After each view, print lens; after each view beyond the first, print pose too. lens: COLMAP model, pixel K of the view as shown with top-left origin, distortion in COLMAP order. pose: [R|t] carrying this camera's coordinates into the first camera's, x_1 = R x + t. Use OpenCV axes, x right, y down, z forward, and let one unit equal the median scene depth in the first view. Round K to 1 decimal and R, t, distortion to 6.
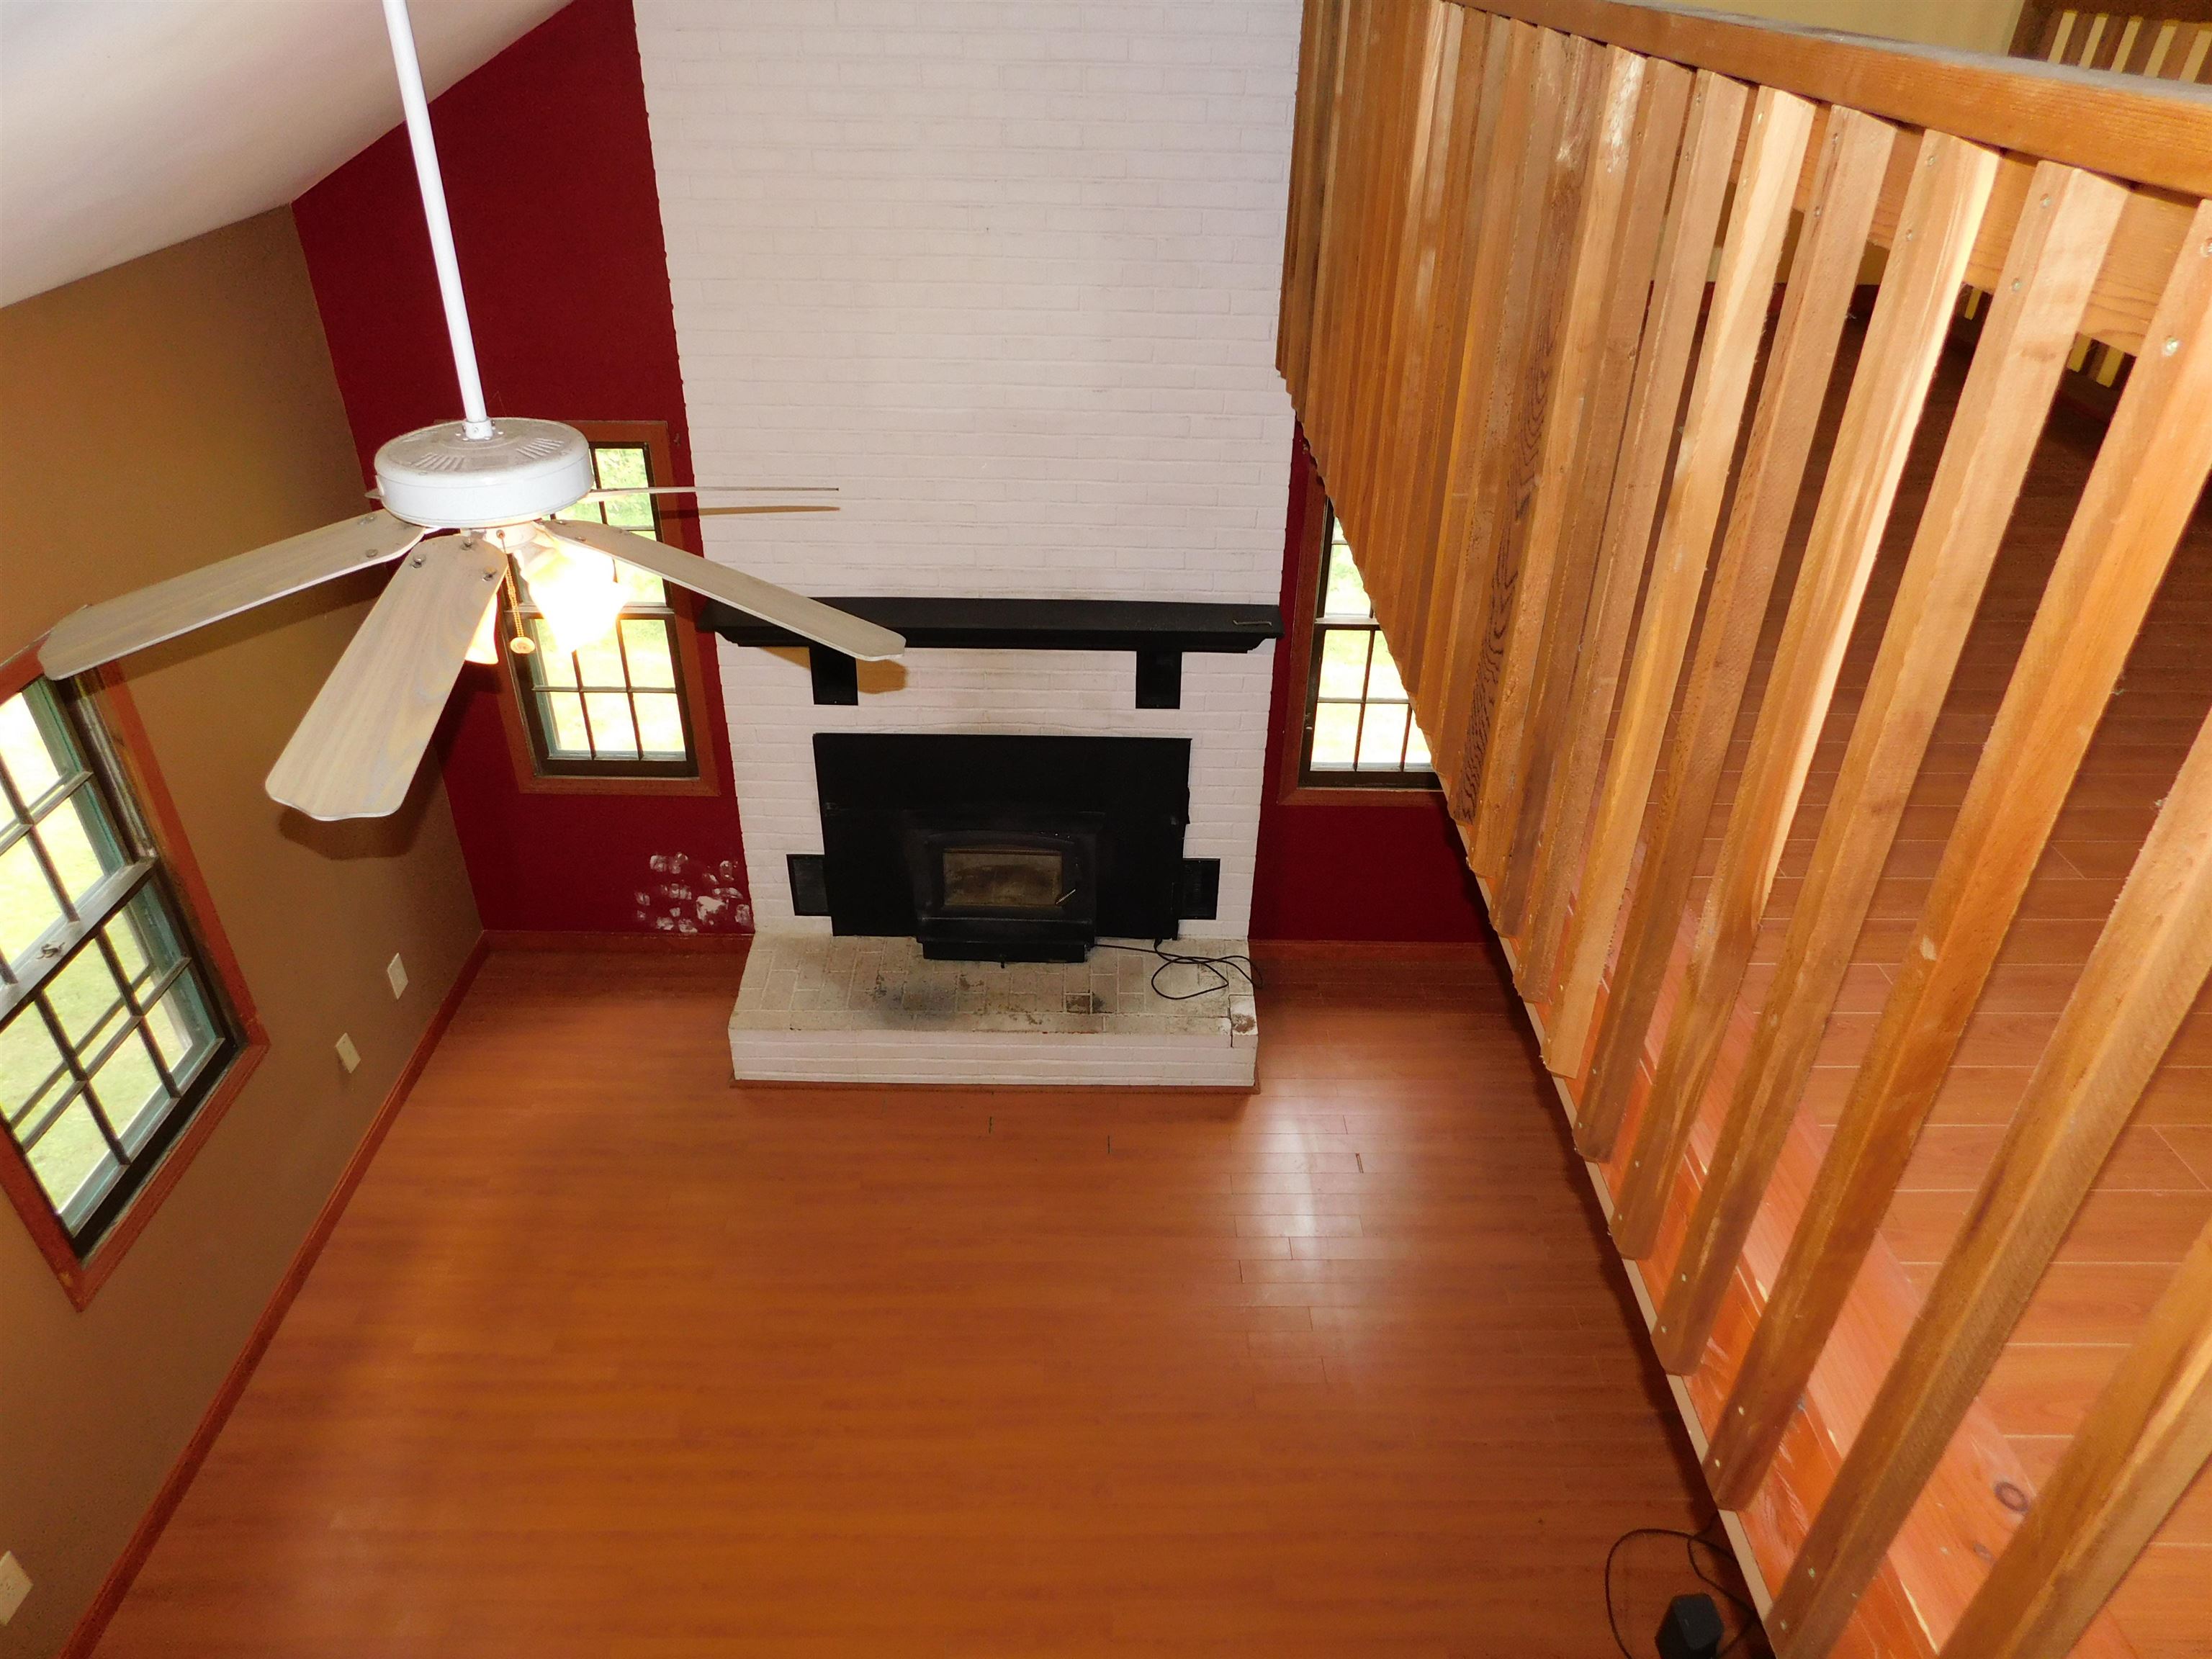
lens RADIAL K [[1473.7, 0, 1106.0], [0, 1473.7, 829.5], [0, 0, 1]] dist [-0.062515, 0.055411]
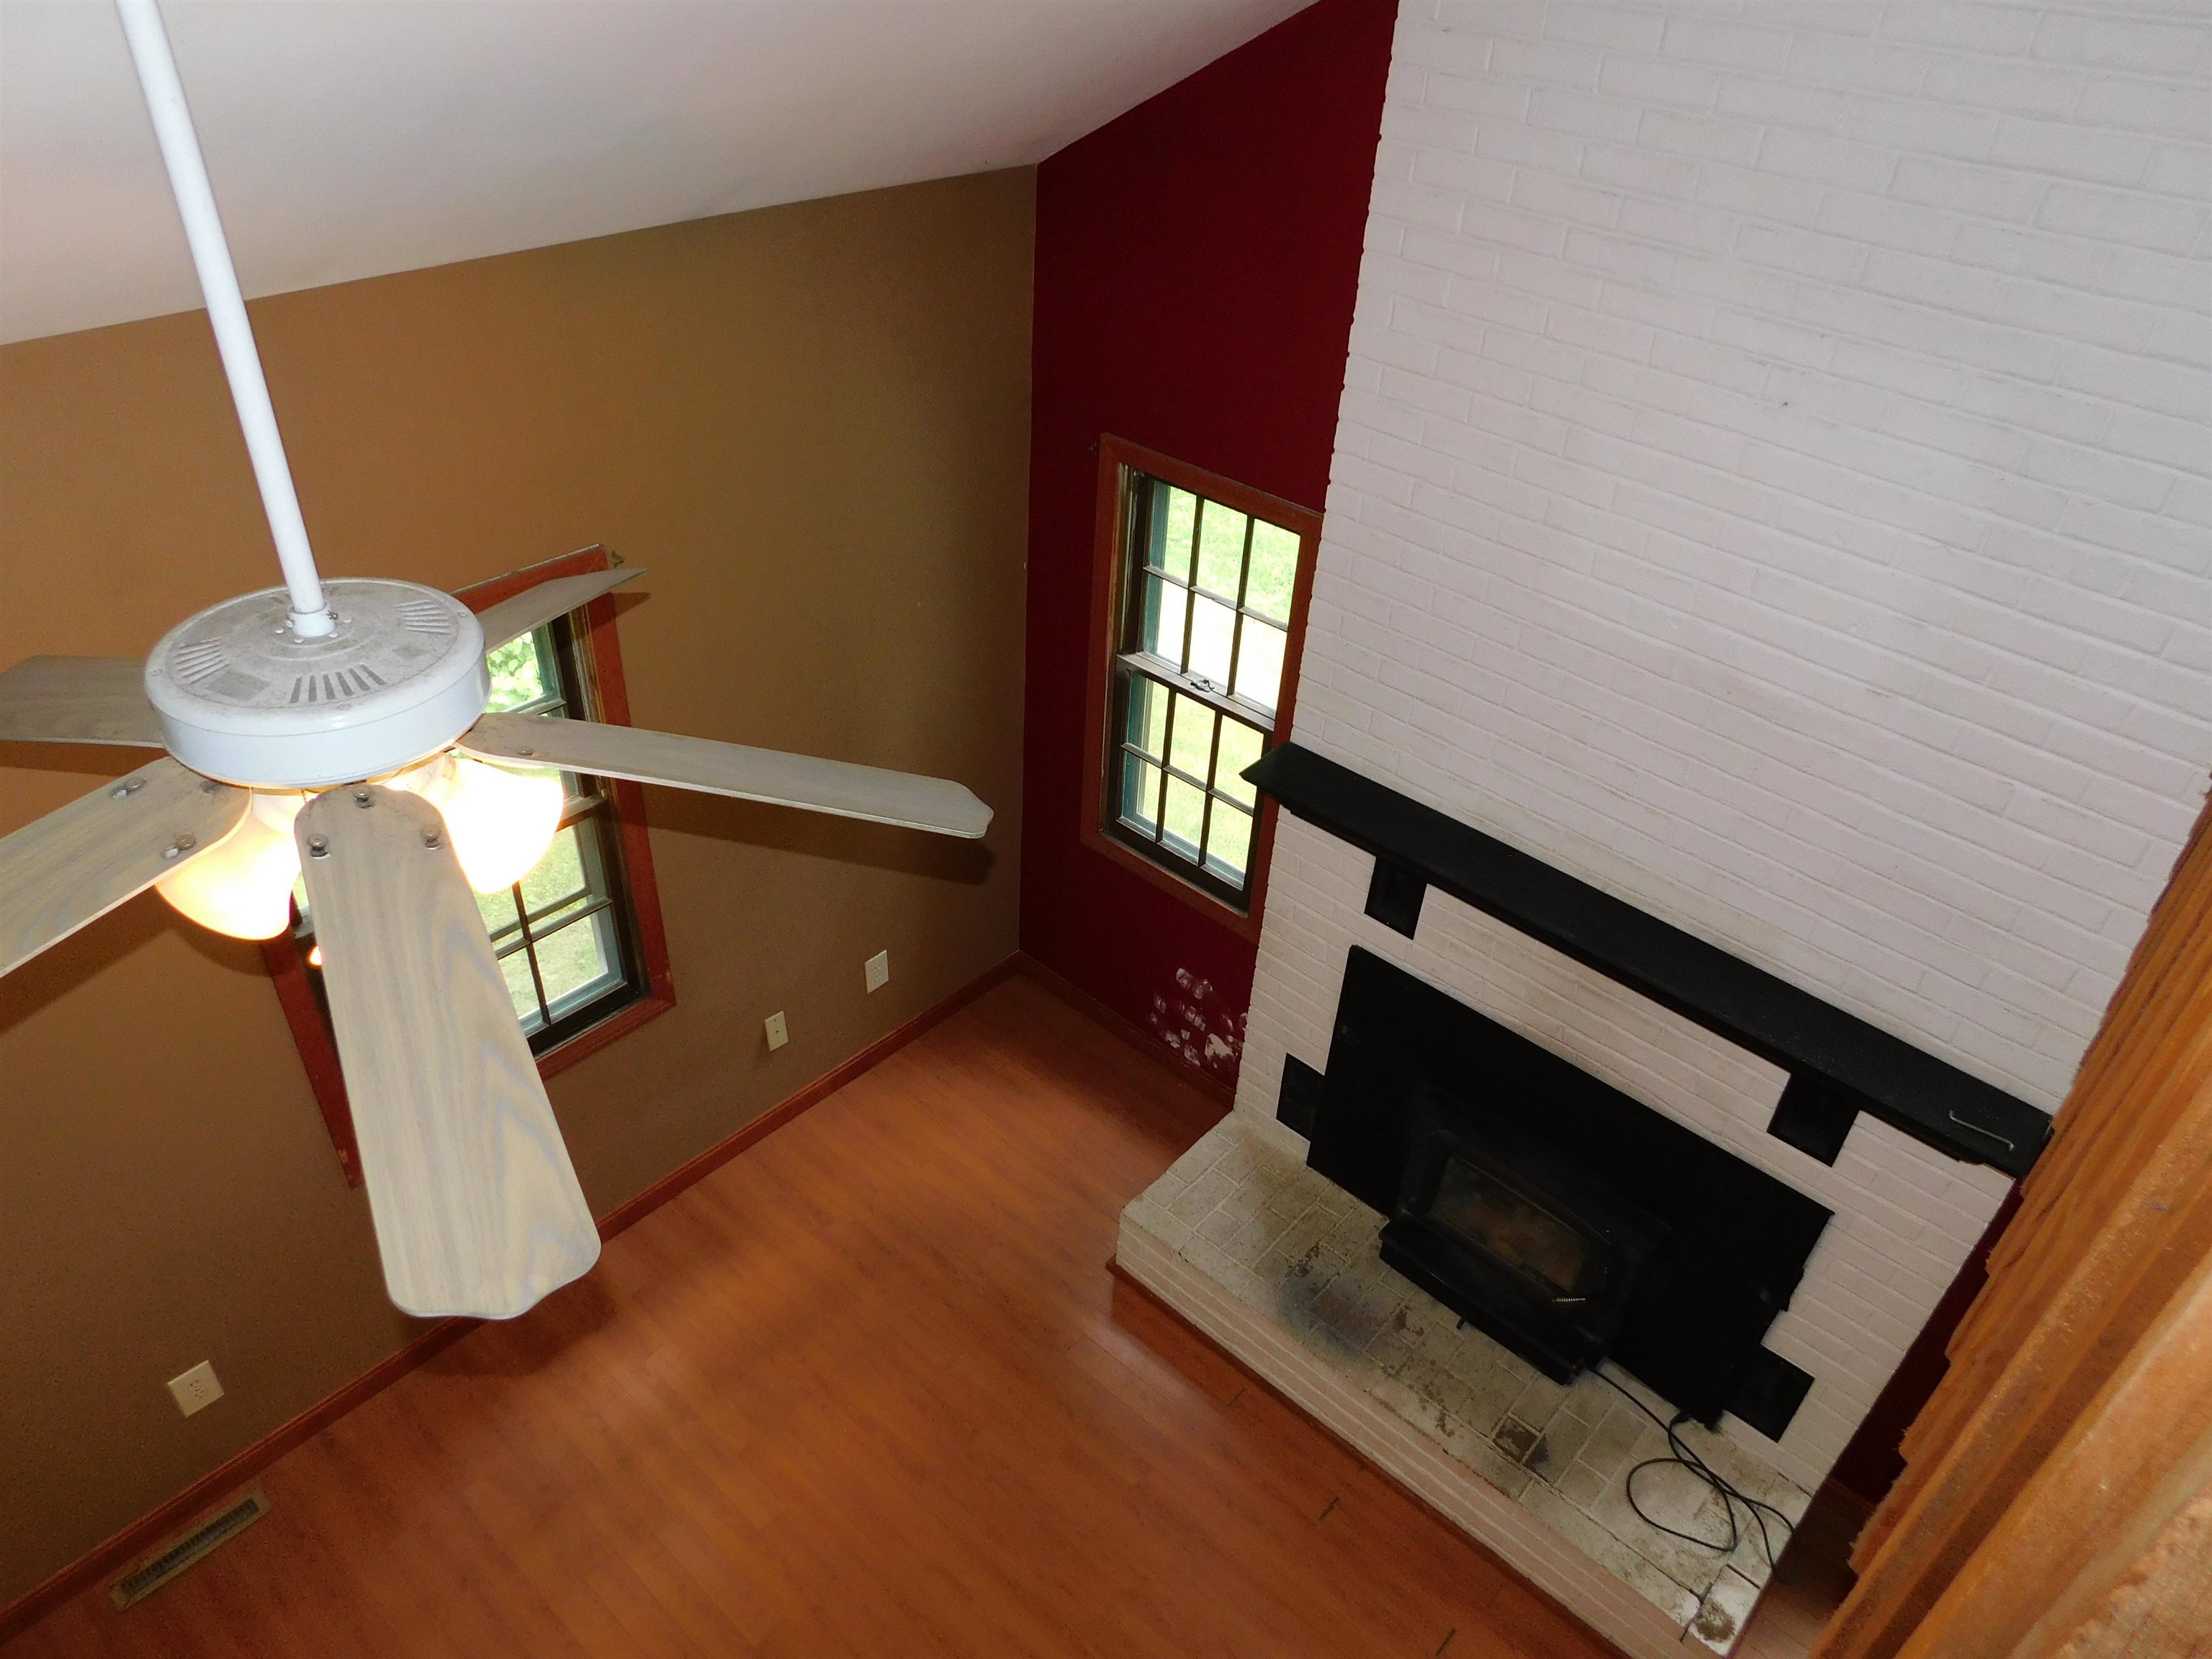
lens RADIAL K [[1473.7, 0, 1106.0], [0, 1473.7, 829.5], [0, 0, 1]] dist [-0.062515, 0.055411]
pose [[0.740311, 0.411379, -0.531703, 0.087567], [-0.400159, 0.905190, 0.143188, -0.170634], [0.540197, 0.106762, 0.834739, 0.263863]]
